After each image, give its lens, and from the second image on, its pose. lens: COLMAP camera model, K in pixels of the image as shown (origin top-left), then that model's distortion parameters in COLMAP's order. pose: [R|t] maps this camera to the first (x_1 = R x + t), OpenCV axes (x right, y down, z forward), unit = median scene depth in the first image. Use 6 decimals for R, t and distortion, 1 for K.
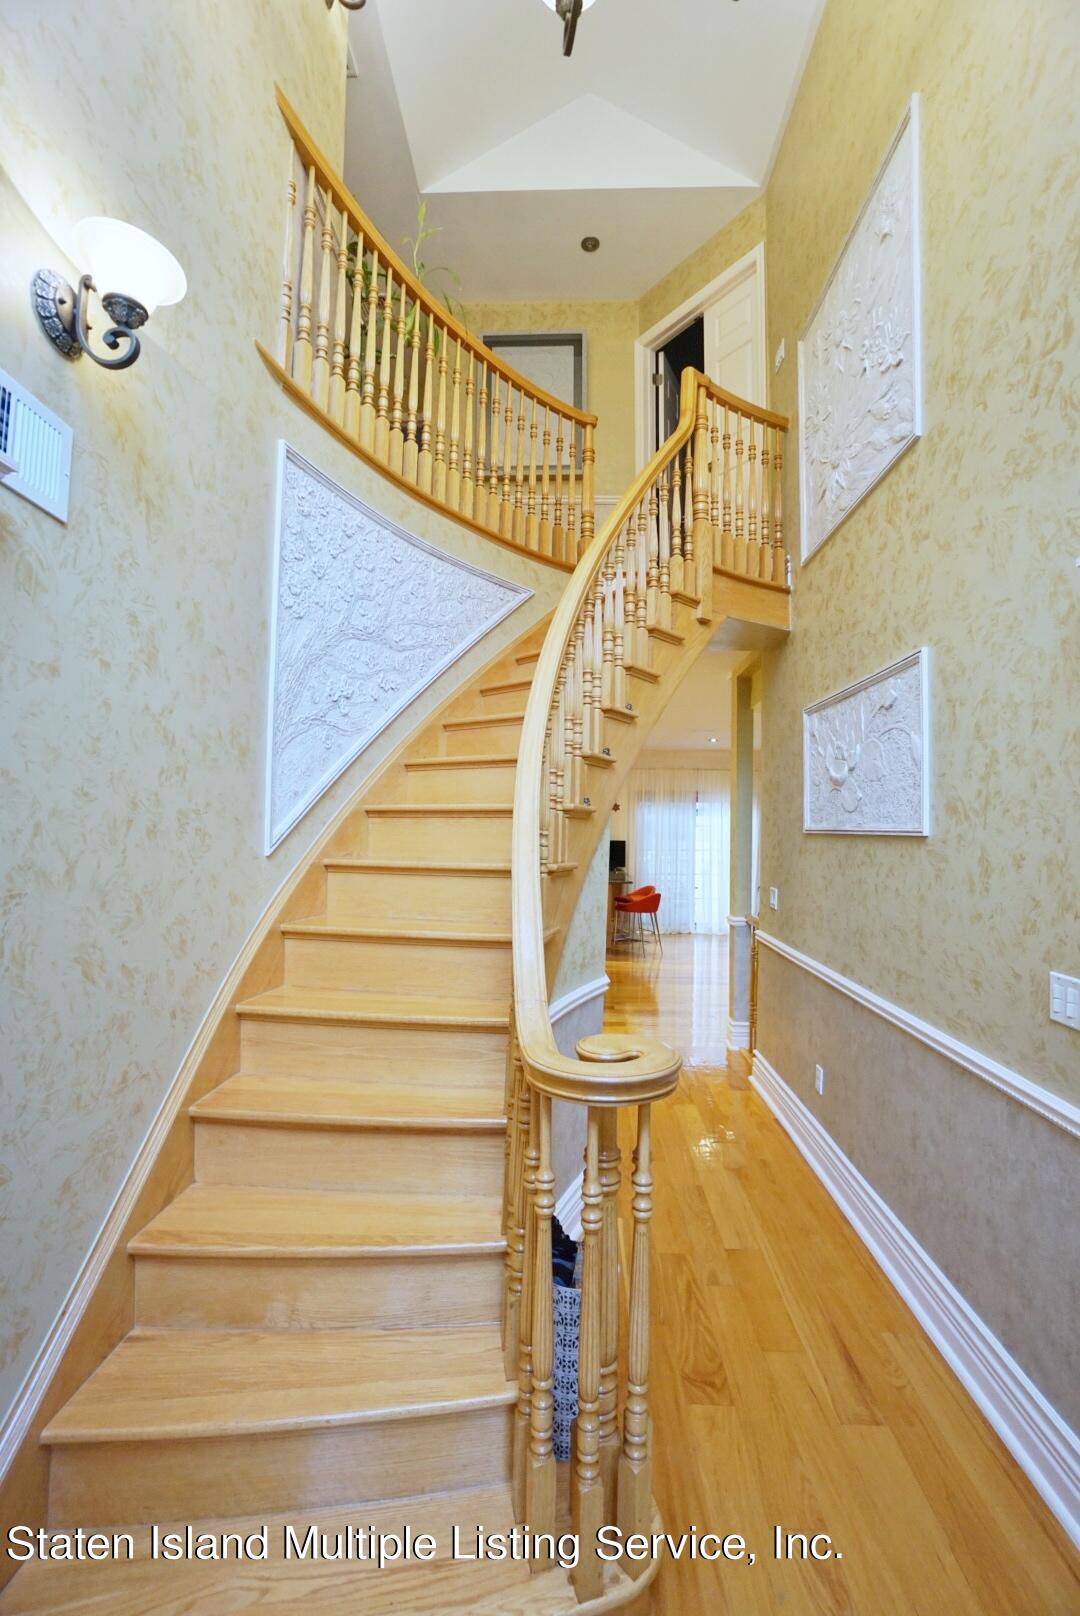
lens RADIAL K [[717.9, 0, 552.5], [0, 717.9, 802.4], [0, 0, 1]] dist [-0.056000, 0.020015]
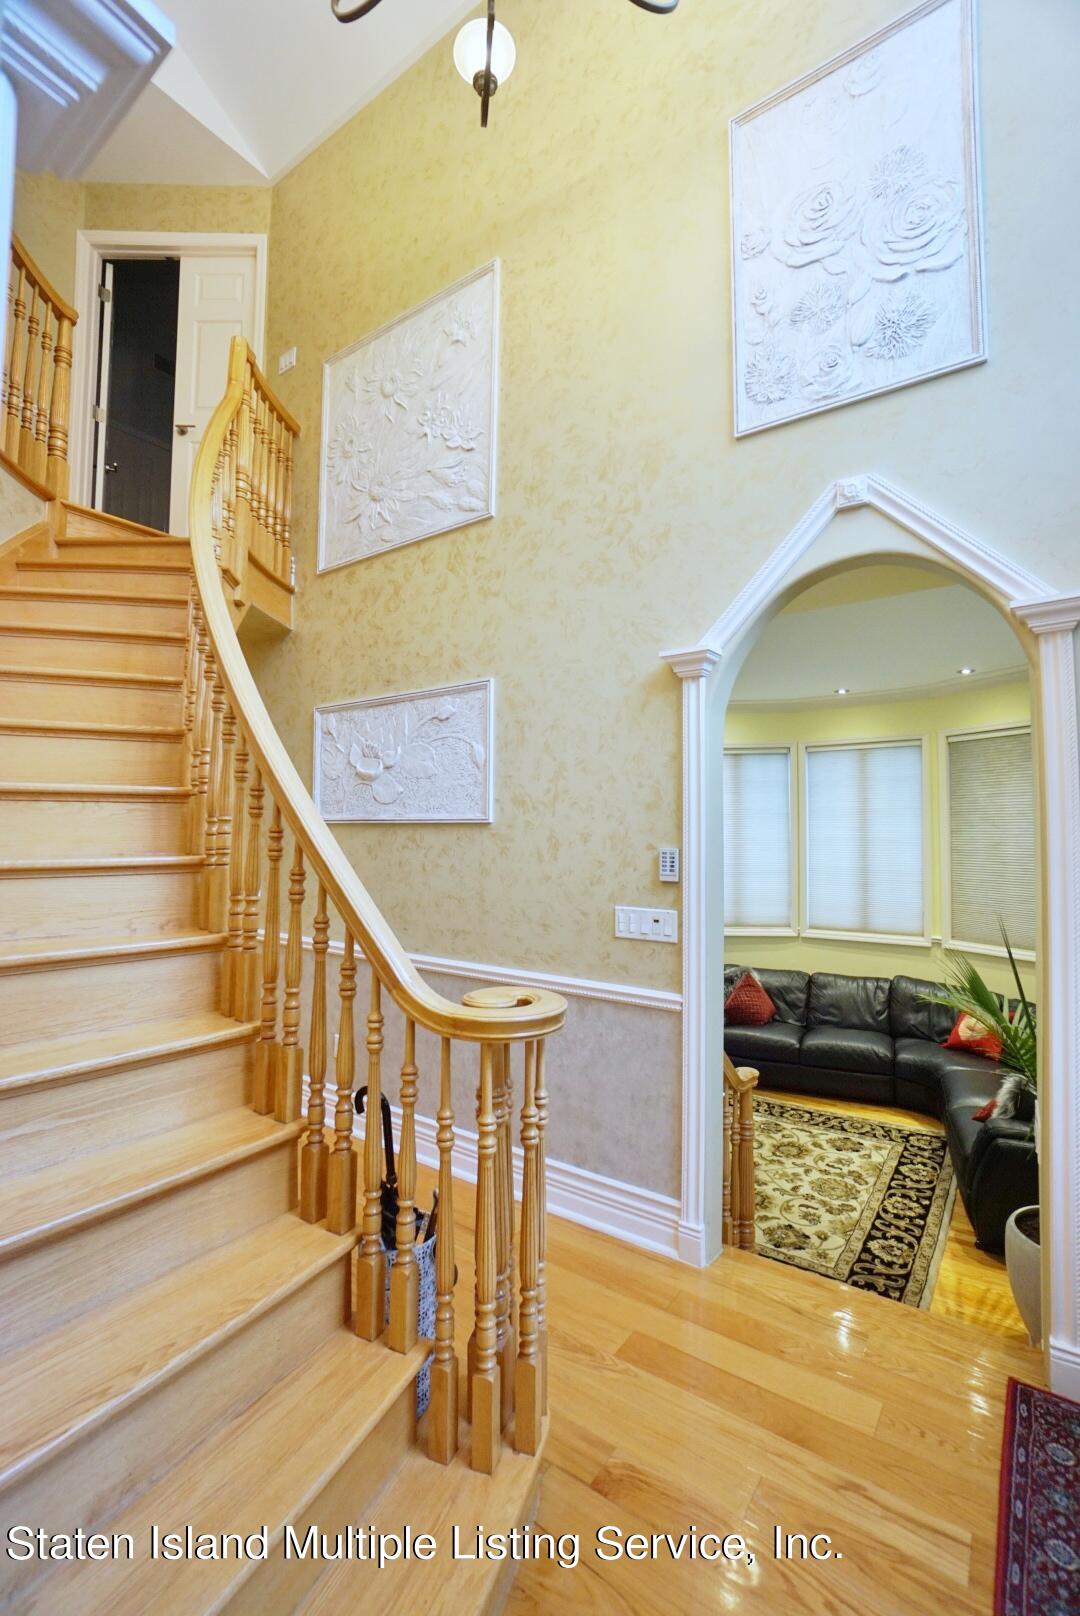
lens RADIAL K [[717.9, 0, 552.2], [0, 717.9, 800.8], [0, 0, 1]] dist [-0.056000, 0.020015]
pose [[0.547747, 0.021682, 0.836363, -0.467141], [-0.022324, 0.999687, -0.011296, 0.017559], [-0.836346, -0.012483, 0.548059, 0.159257]]
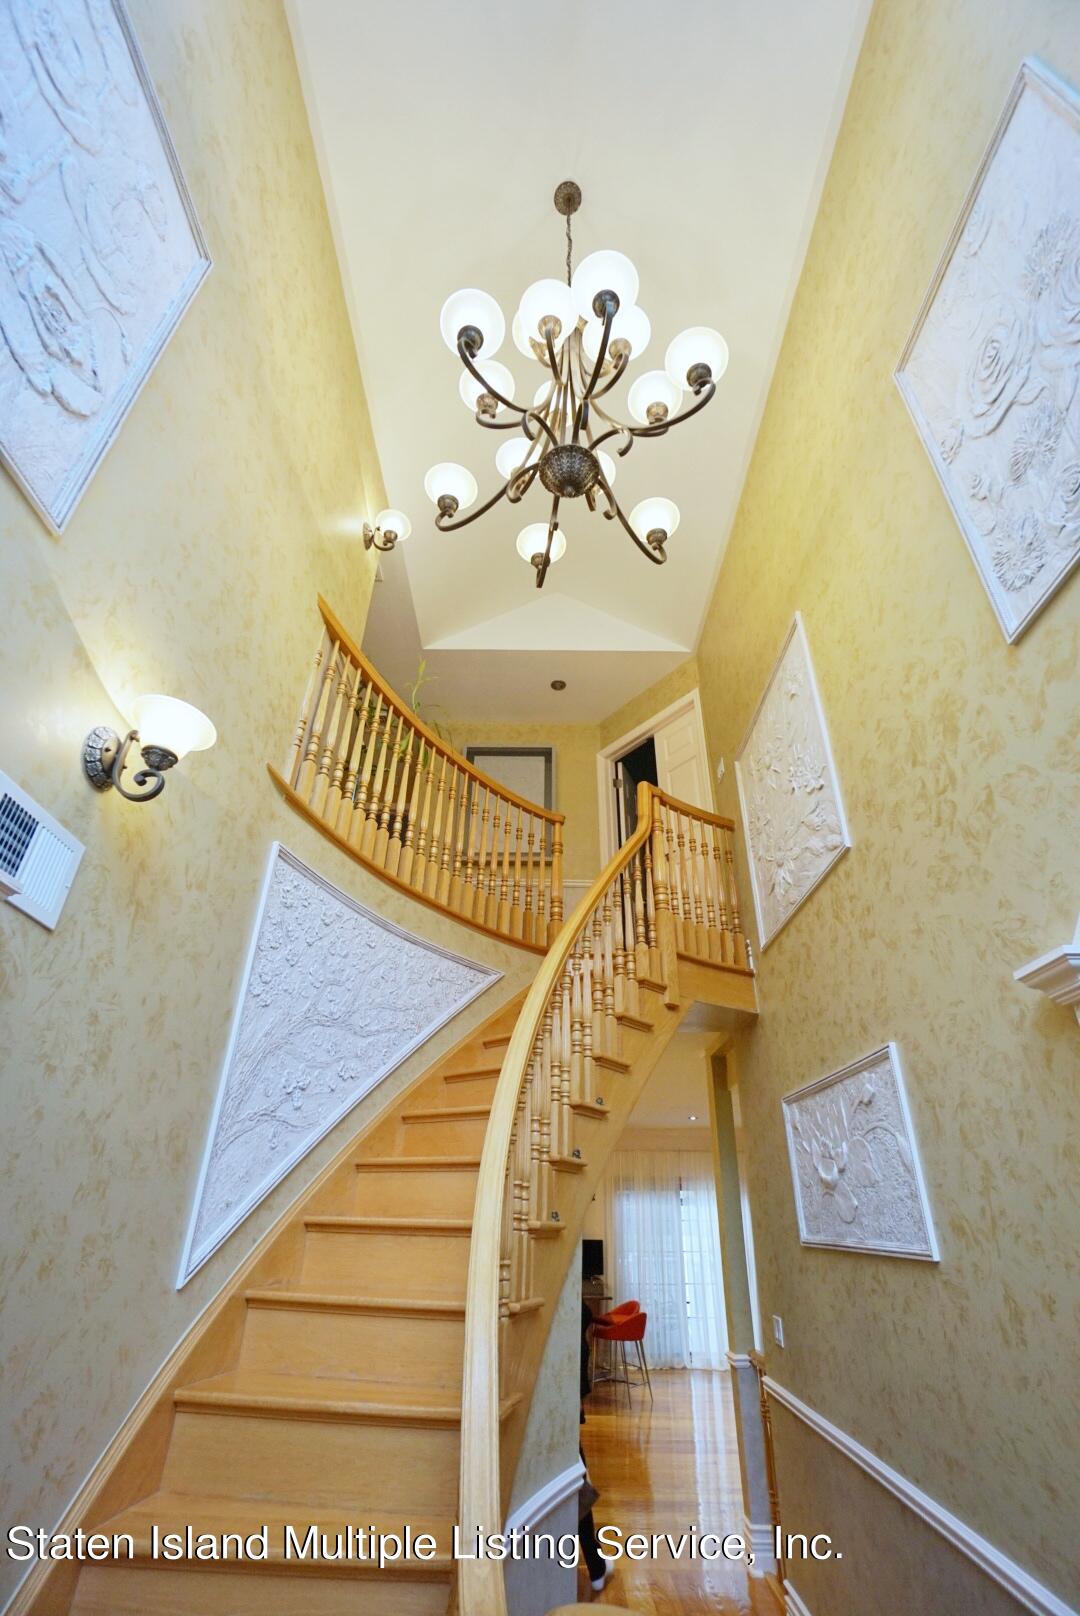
lens RADIAL K [[717.9, 0, 550.2], [0, 717.9, 797.2], [0, 0, 1]] dist [-0.056000, 0.020015]
pose [[0.999333, 0.017365, 0.032127, 0.004537], [0.000119, 0.878169, -0.478351, -0.042166], [-0.036520, 0.478035, 0.877581, -0.022940]]
